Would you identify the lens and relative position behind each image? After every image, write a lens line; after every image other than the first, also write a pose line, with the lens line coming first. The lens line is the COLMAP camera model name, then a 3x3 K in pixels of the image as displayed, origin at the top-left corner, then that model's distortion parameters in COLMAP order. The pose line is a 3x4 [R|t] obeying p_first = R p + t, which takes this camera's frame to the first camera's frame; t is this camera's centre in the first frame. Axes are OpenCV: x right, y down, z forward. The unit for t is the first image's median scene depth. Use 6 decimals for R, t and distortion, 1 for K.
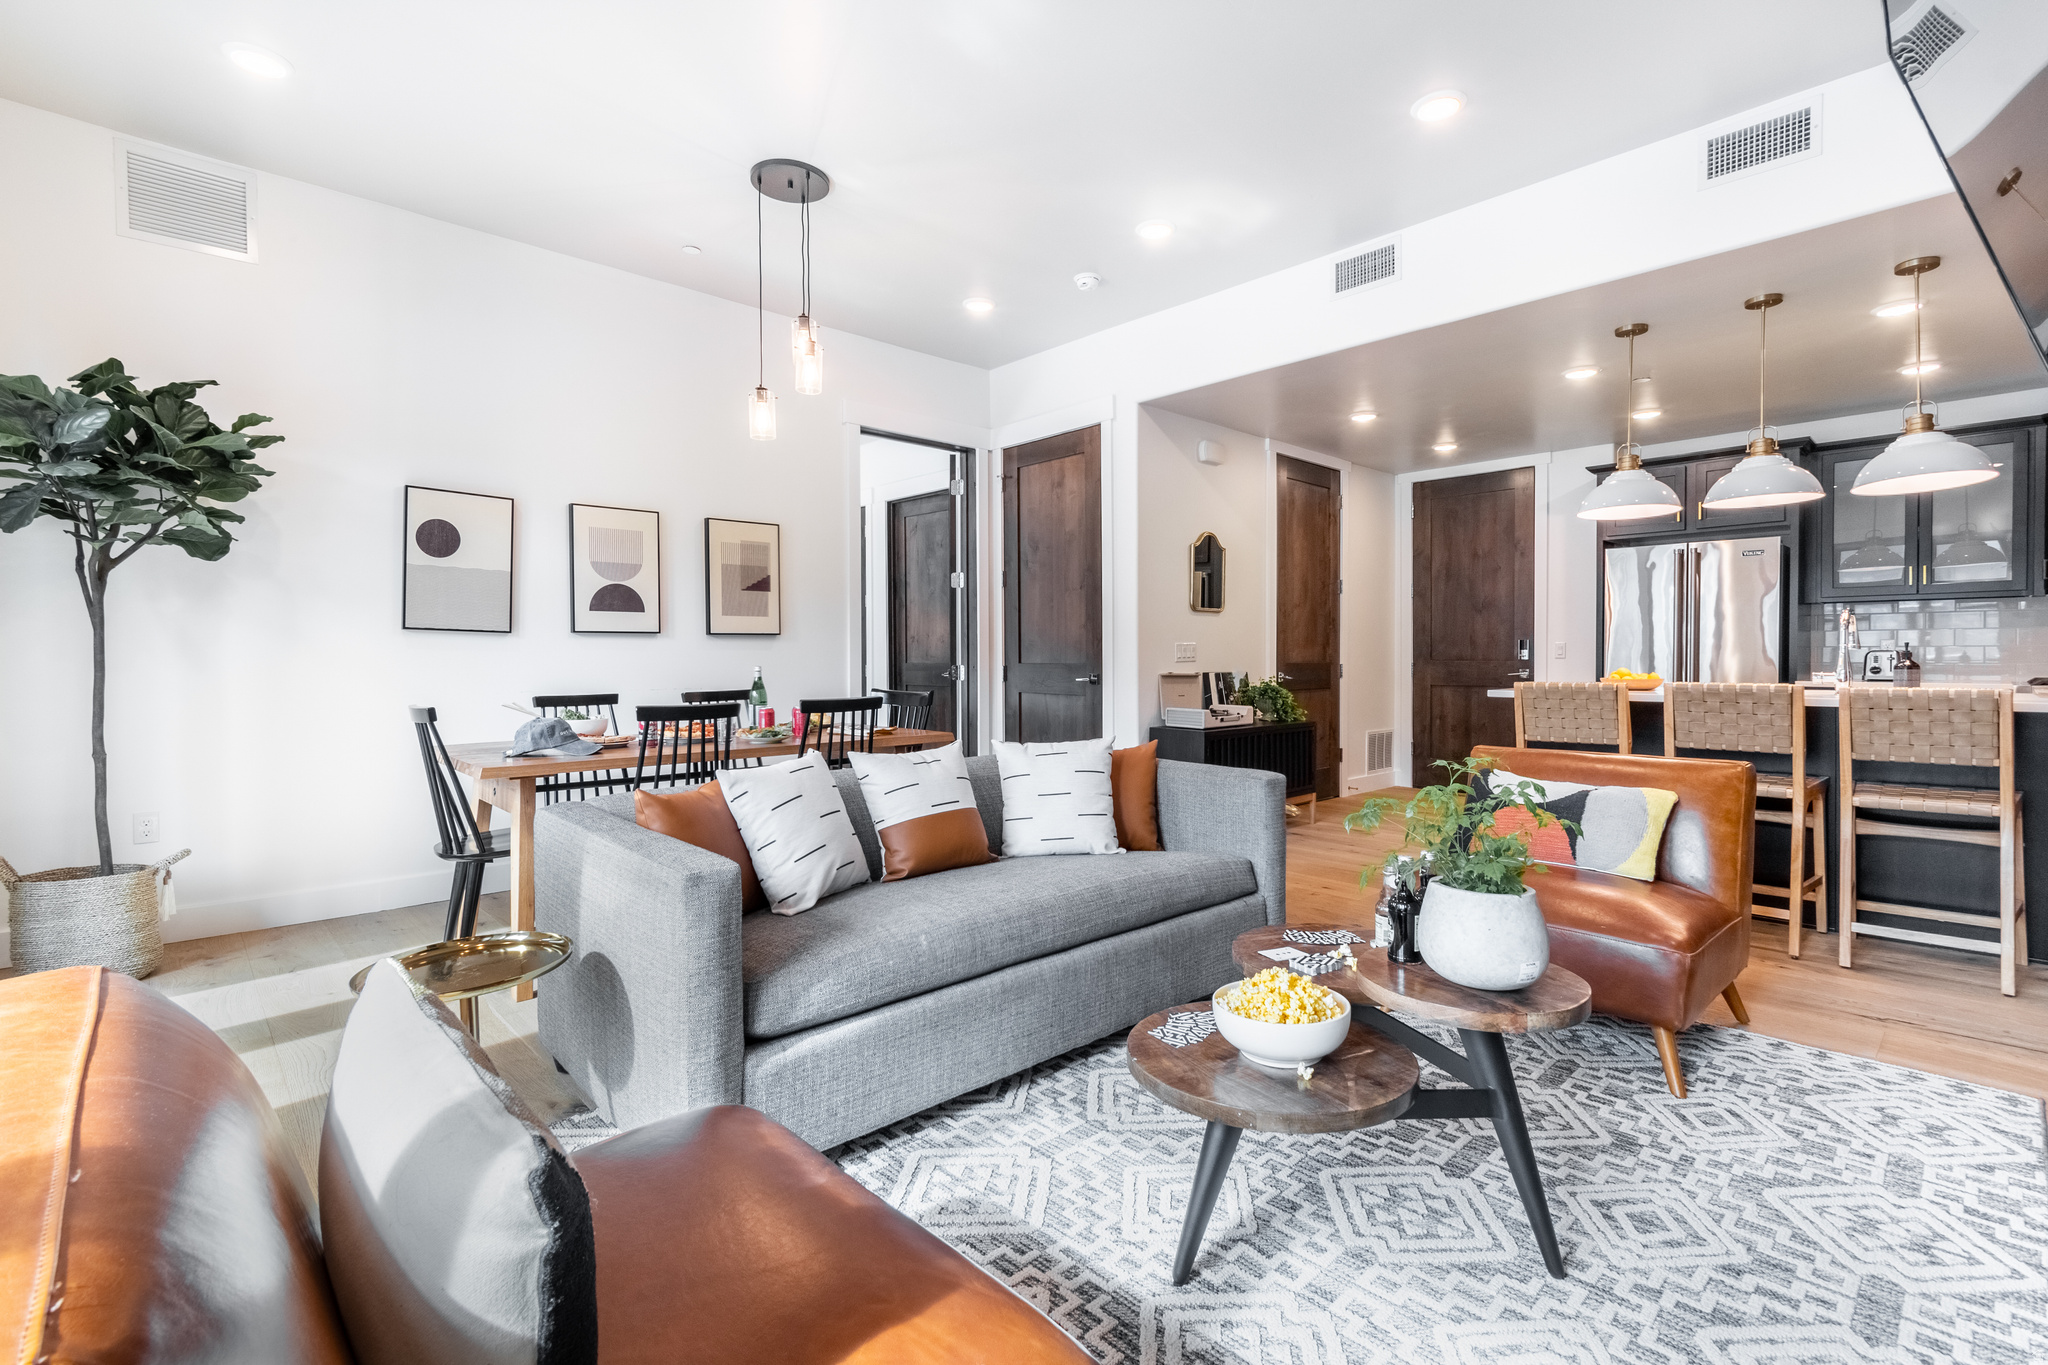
lens RADIAL K [[937.6, 0, 1019.1], [0, 937.6, 665.0], [0, 0, 1]] dist [-0.000862, -0.001151]
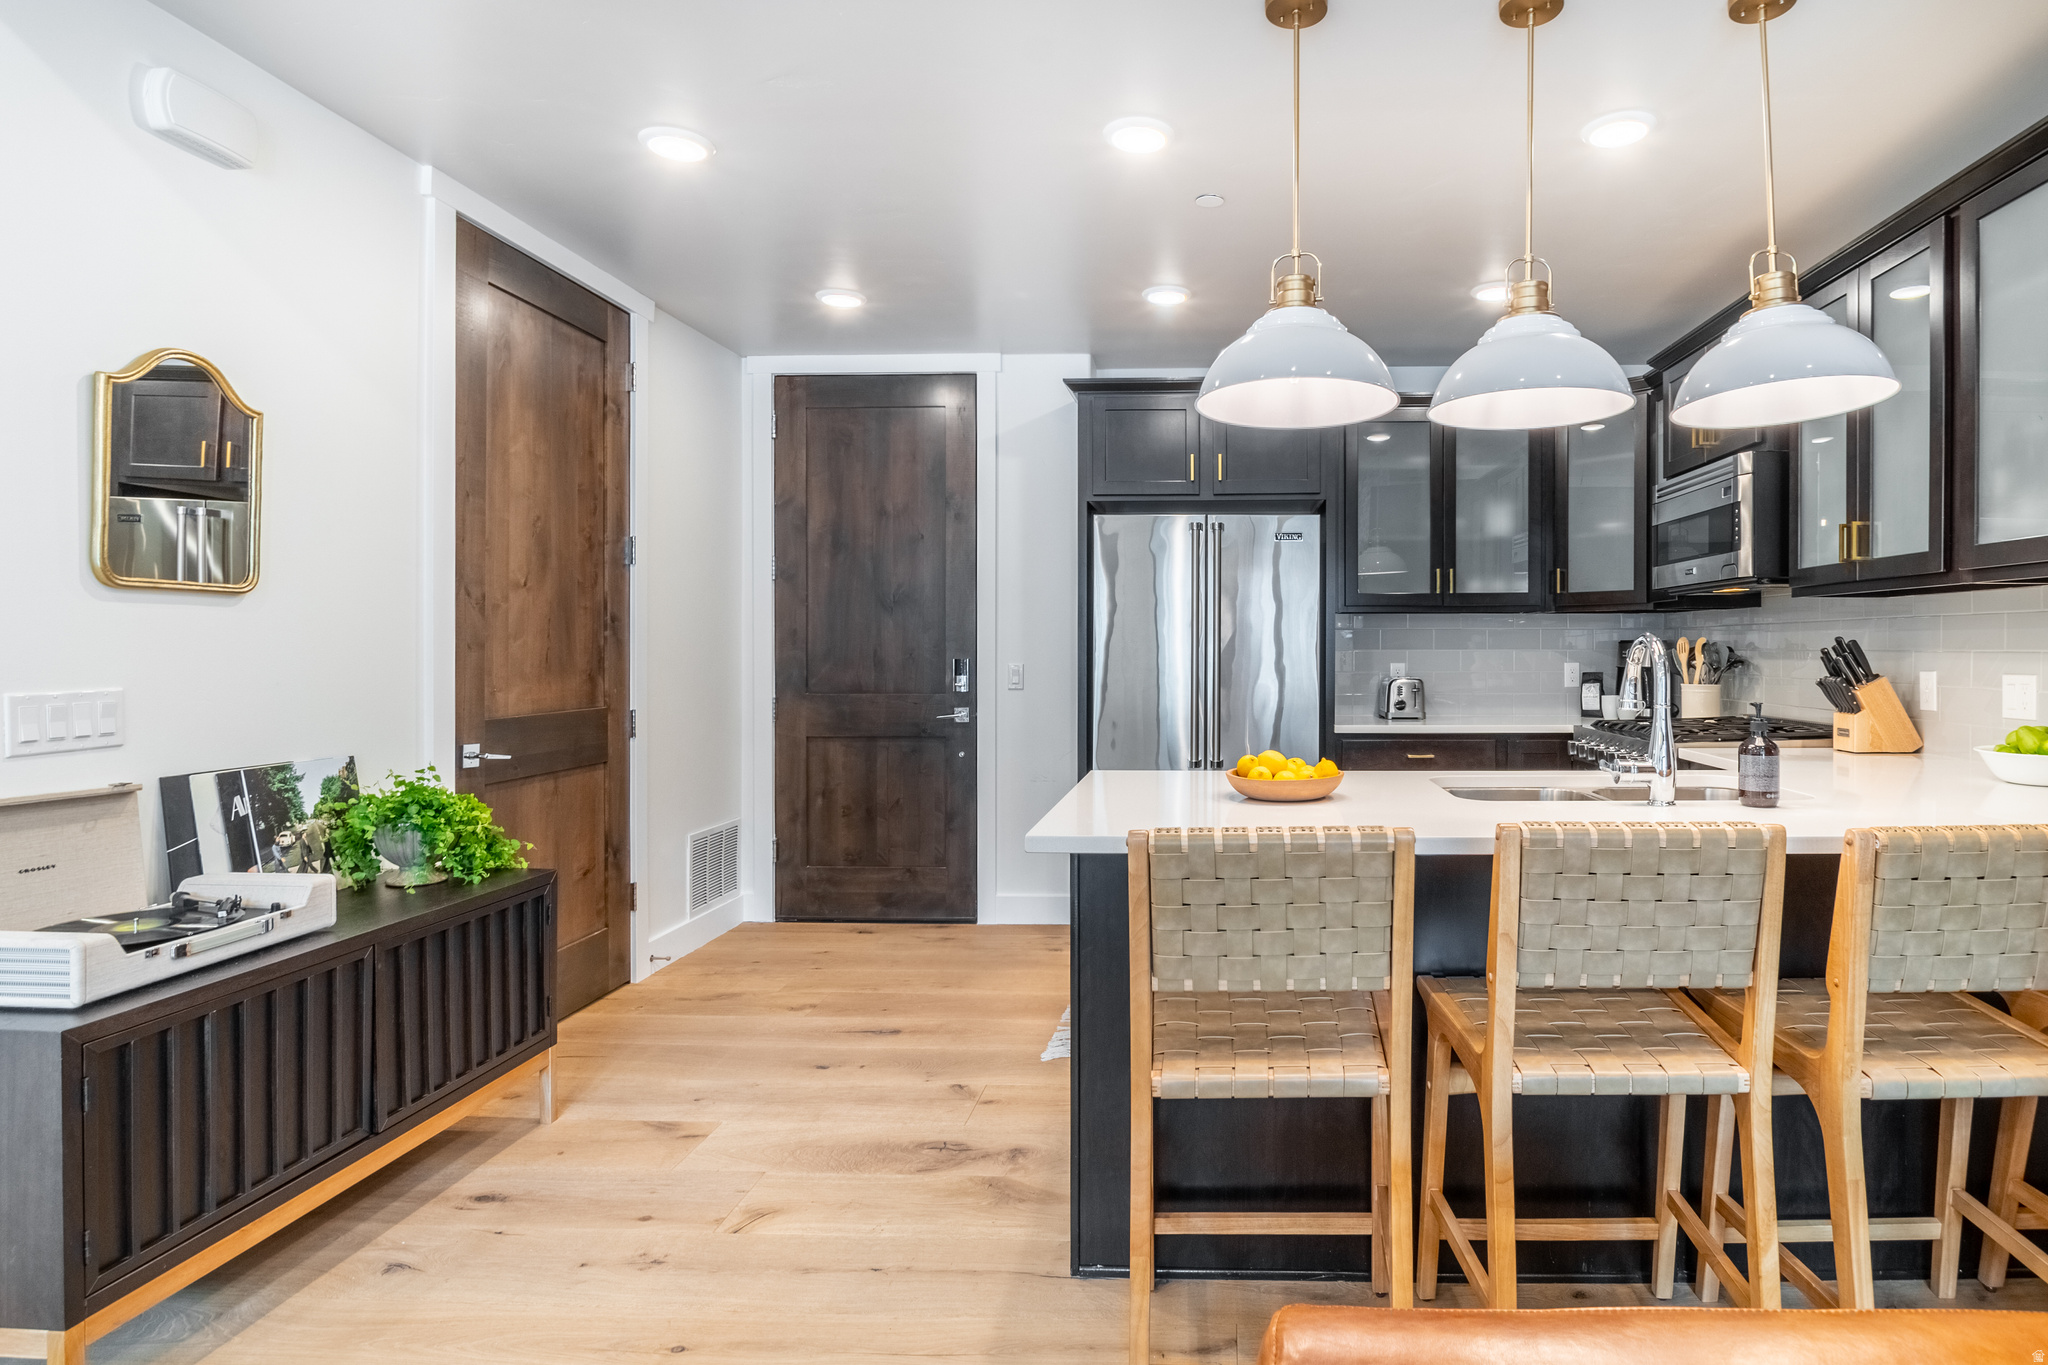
lens RADIAL K [[937.6, 0, 1153.5], [0, 937.6, 643.3], [0, 0, 1]] dist [-0.000862, -0.001151]
pose [[0.687588, -0.000004, 0.726101, 0.181759], [0.007182, 0.999951, -0.006796, -0.031094], [-0.726066, 0.009888, 0.687554, 0.483773]]
